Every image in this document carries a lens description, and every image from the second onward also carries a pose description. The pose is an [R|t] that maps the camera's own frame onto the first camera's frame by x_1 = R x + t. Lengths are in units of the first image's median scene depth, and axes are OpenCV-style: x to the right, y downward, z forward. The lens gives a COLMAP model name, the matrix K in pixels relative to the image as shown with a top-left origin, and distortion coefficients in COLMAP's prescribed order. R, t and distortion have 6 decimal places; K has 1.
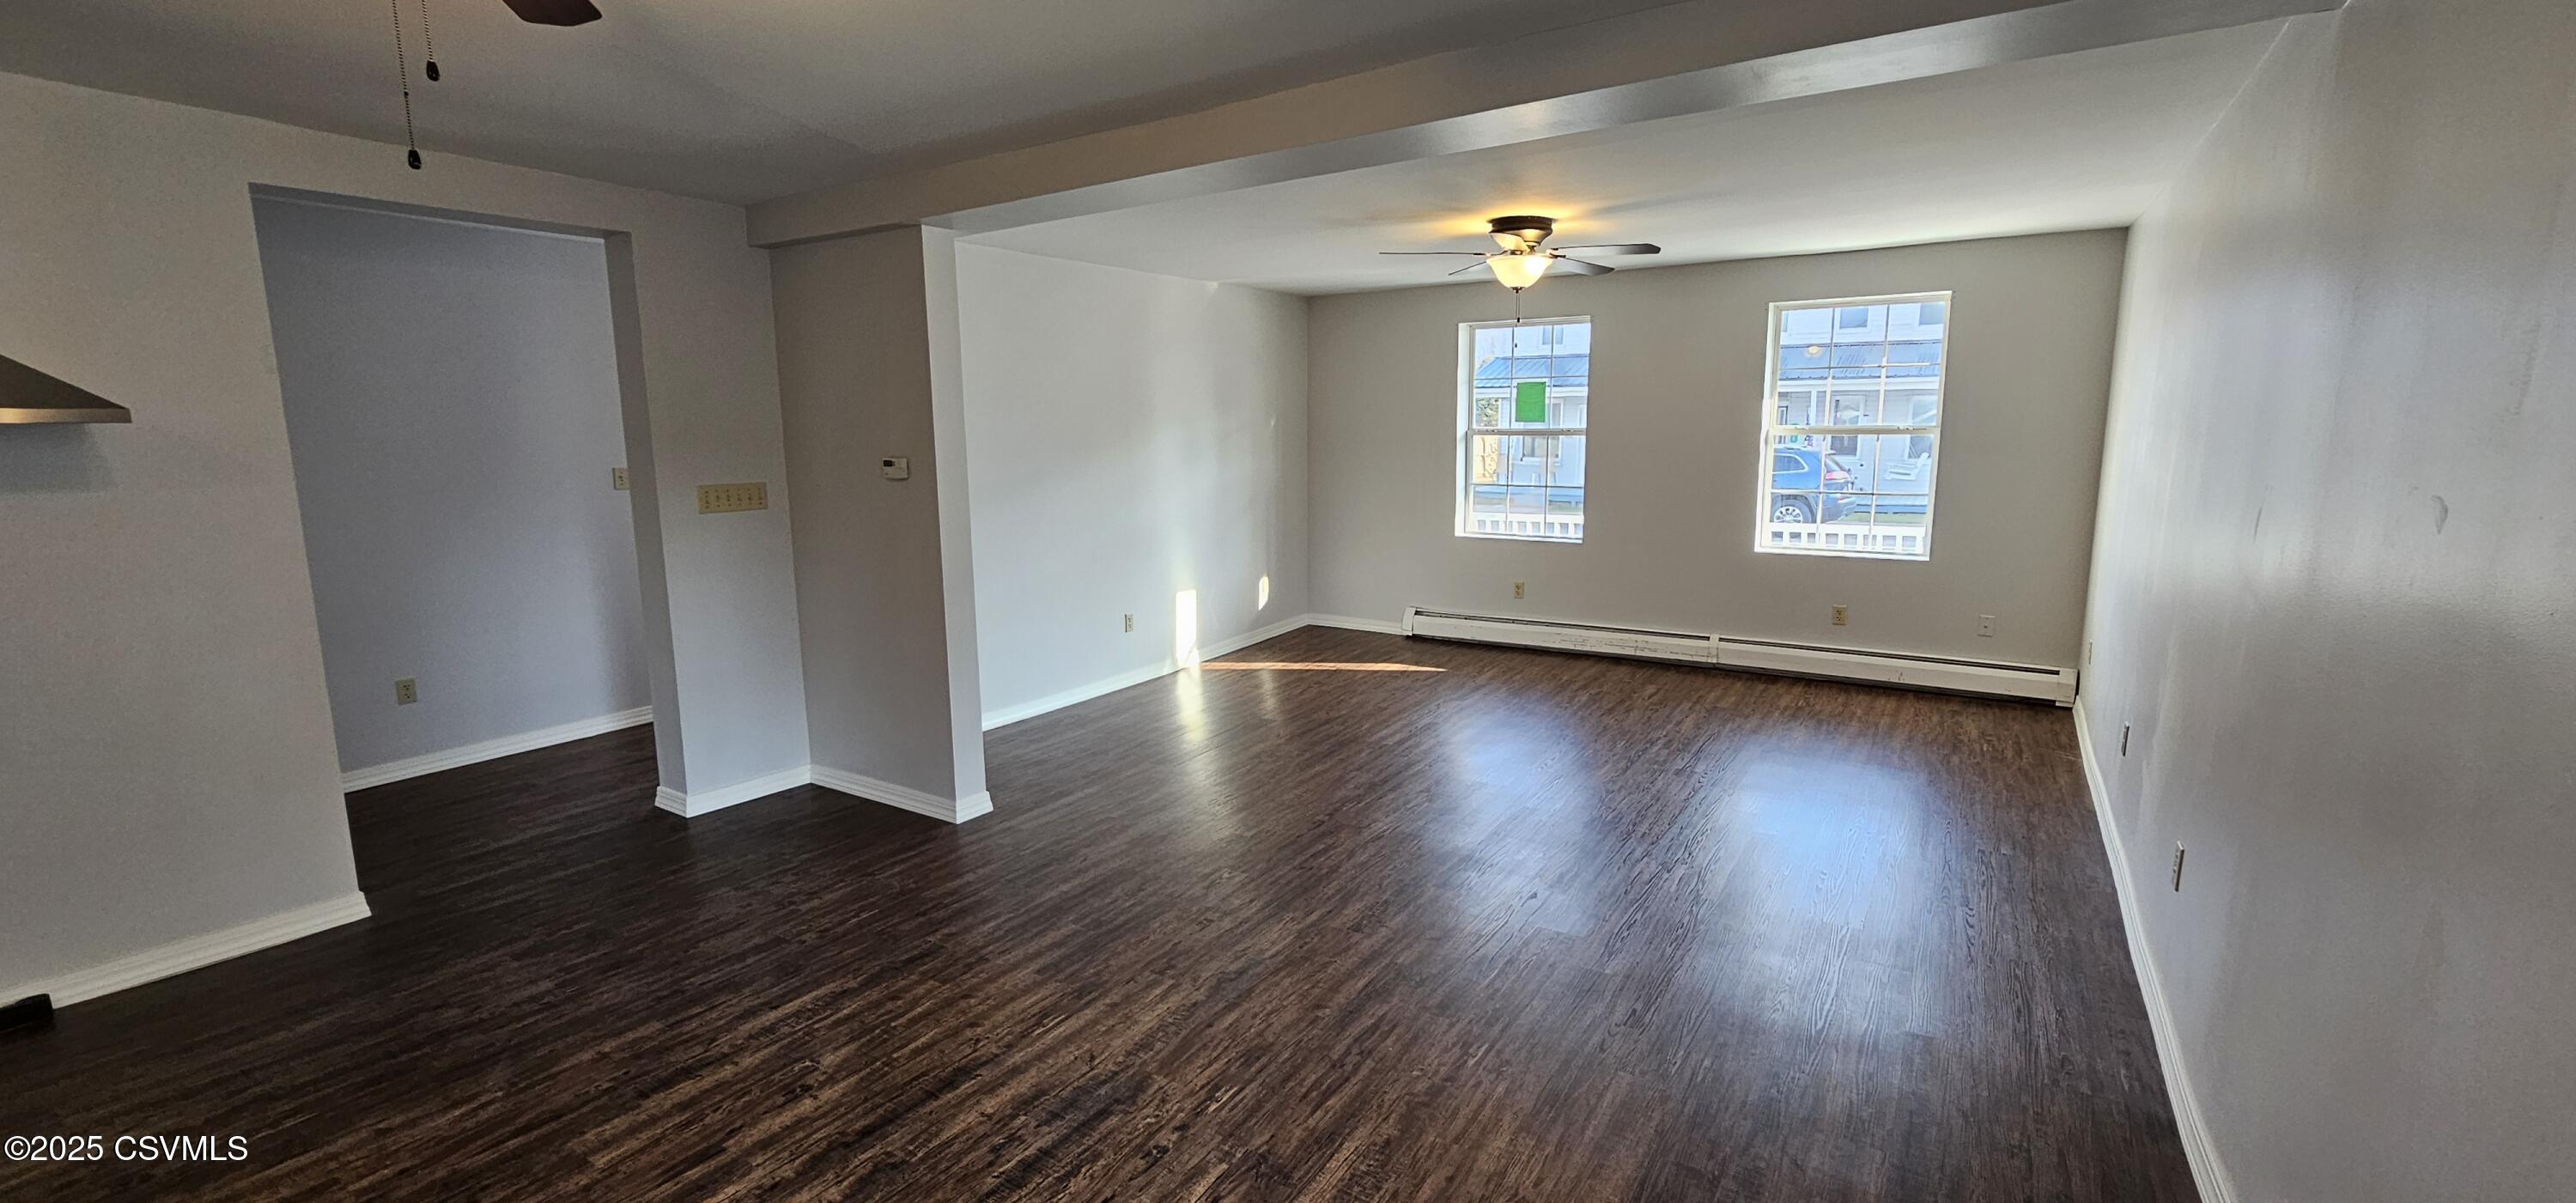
lens RADIAL K [[1061.0, 0, 1295.8], [0, 1061.0, 598.6], [0, 0, 1]] dist [0.000969, -0.000104]
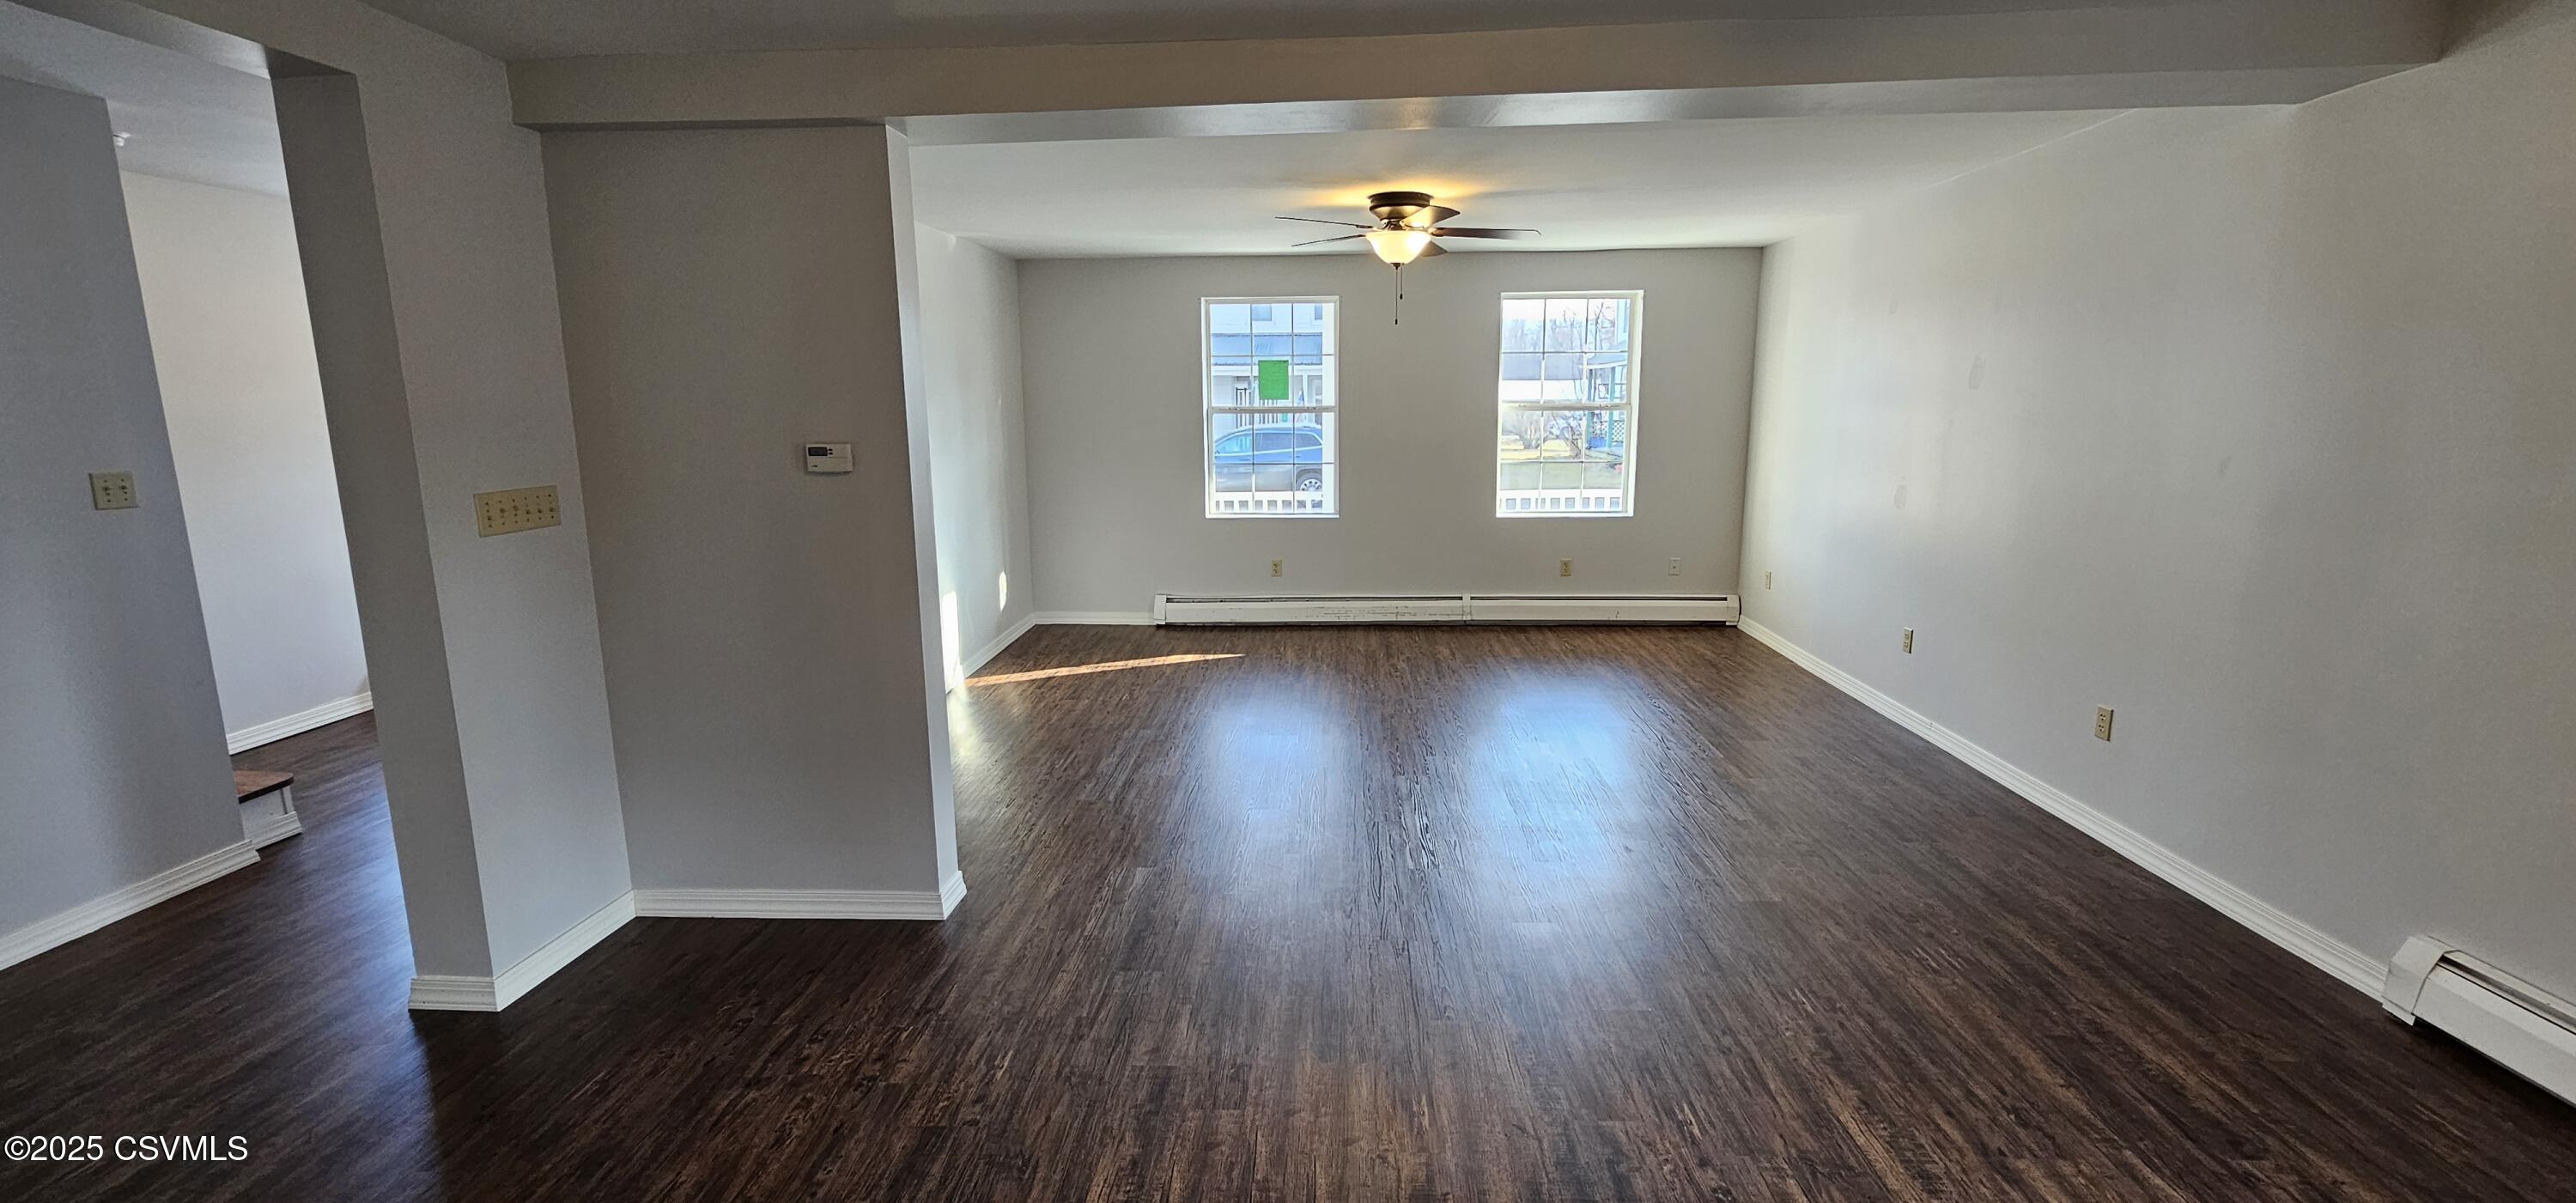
lens RADIAL K [[1061.0, 0, 1298.4], [0, 1061.0, 590.3], [0, 0, 1]] dist [0.000969, -0.000104]
pose [[0.867001, -0.086363, 0.490765, -0.300462], [0.082318, 0.996158, 0.029875, -0.017847], [-0.491460, 0.014497, 0.870779, 0.135182]]
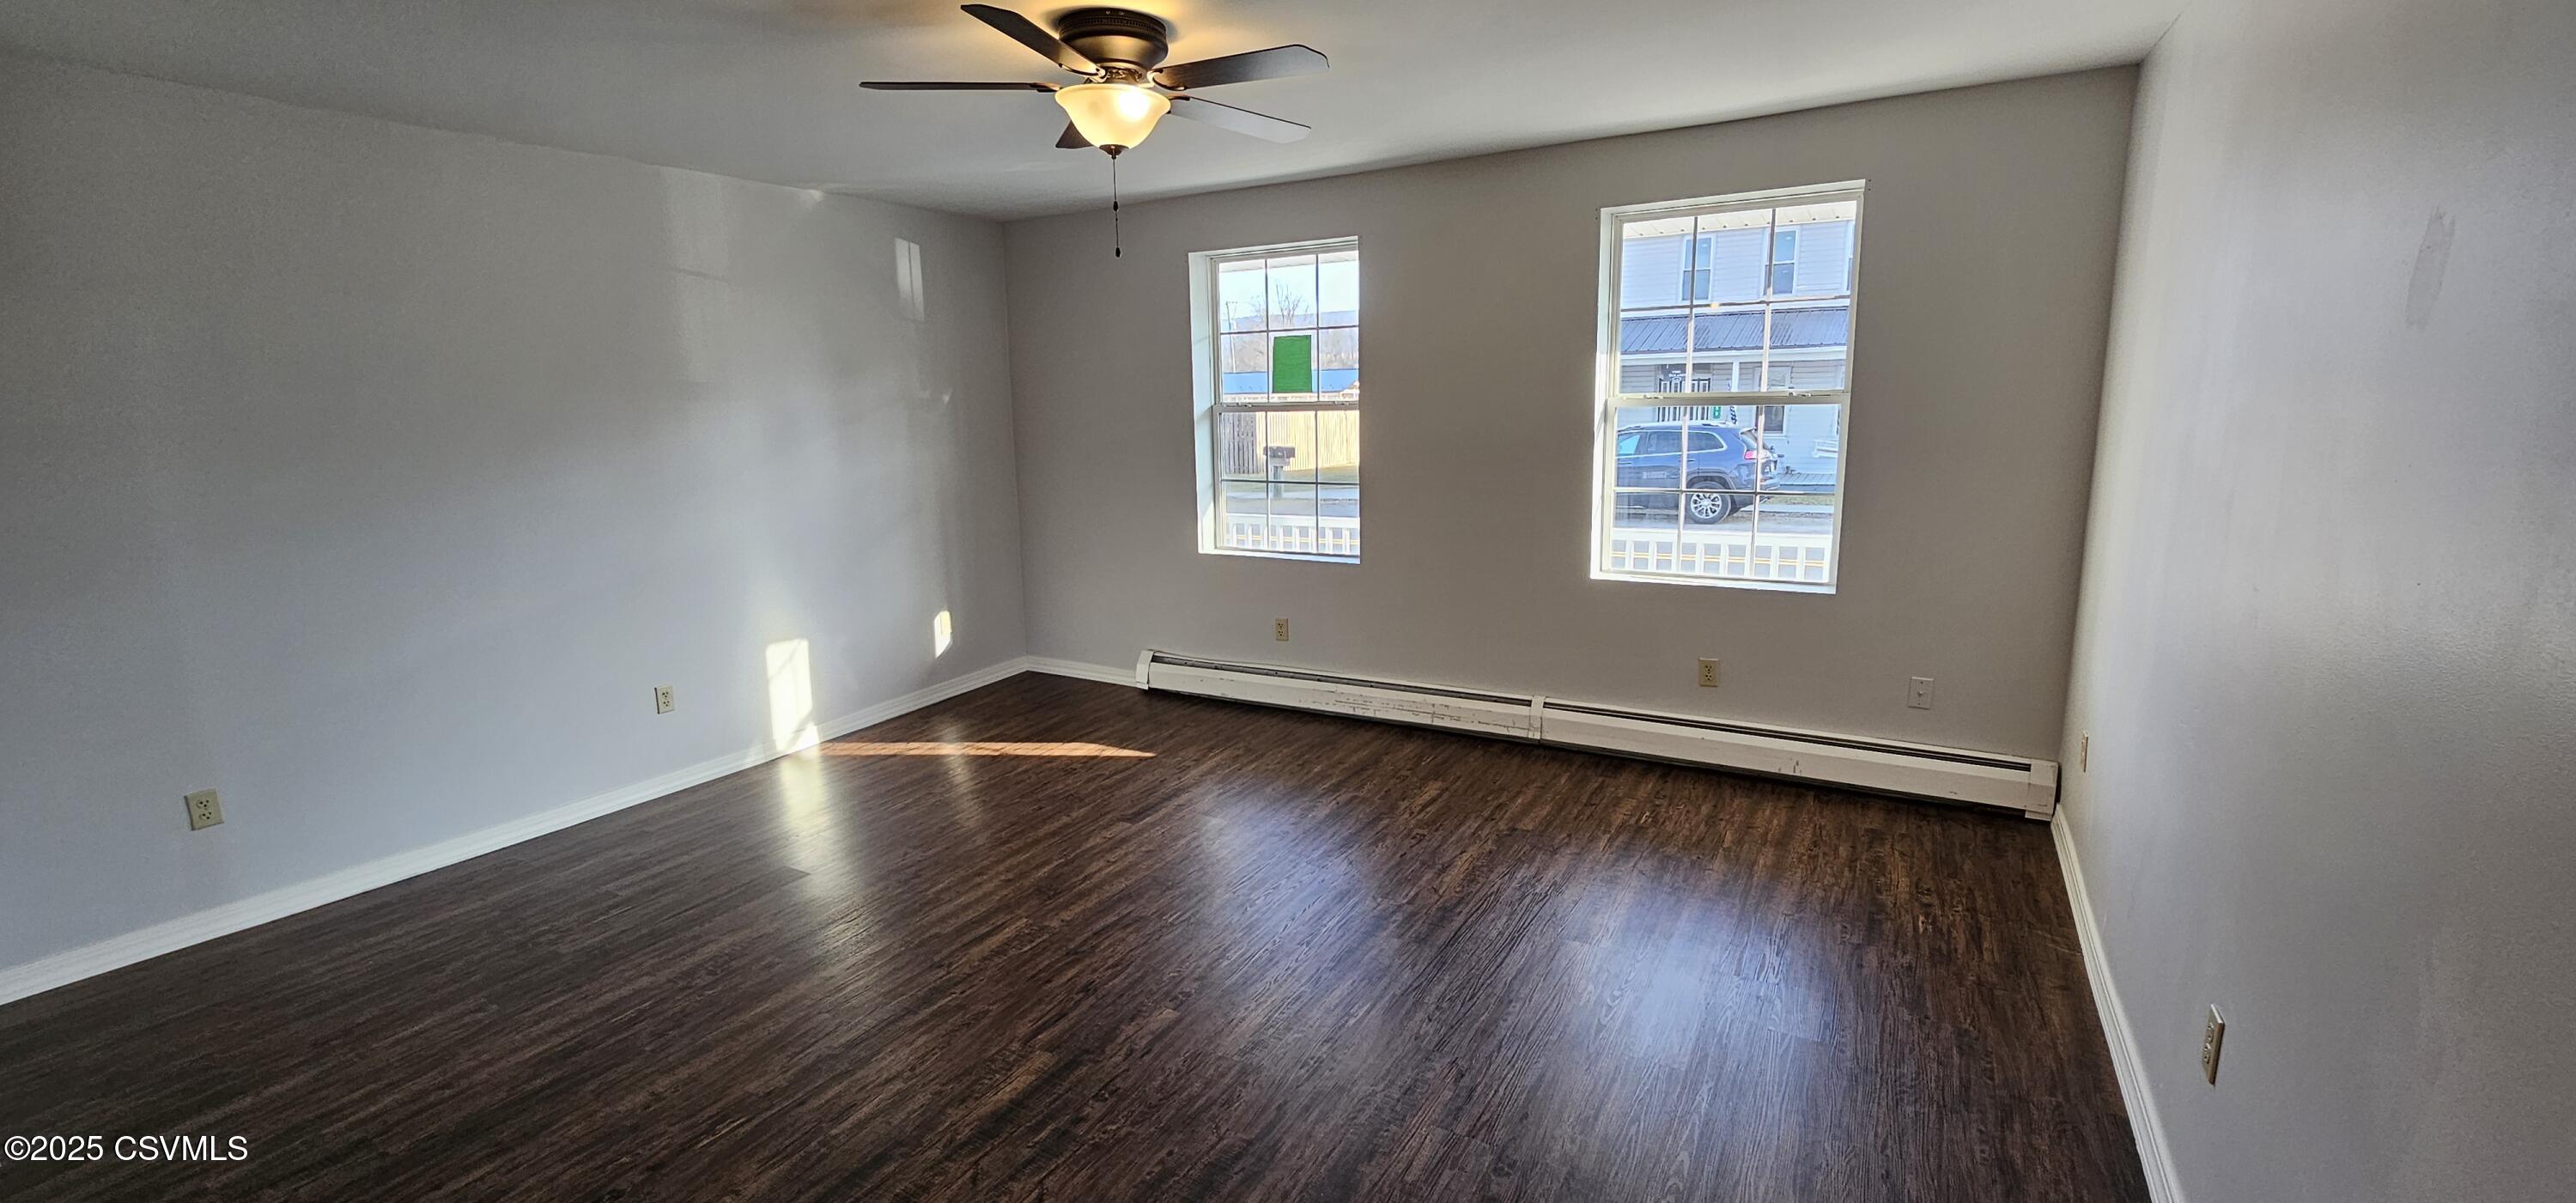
lens RADIAL K [[1061.0, 0, 1294.8], [0, 1061.0, 595.5], [0, 0, 1]] dist [0.000969, -0.000104]
pose [[0.998885, -0.017110, 0.043995, 0.213509], [0.016478, 0.999756, 0.014687, -0.046642], [-0.044235, -0.013946, 0.998924, 0.327644]]
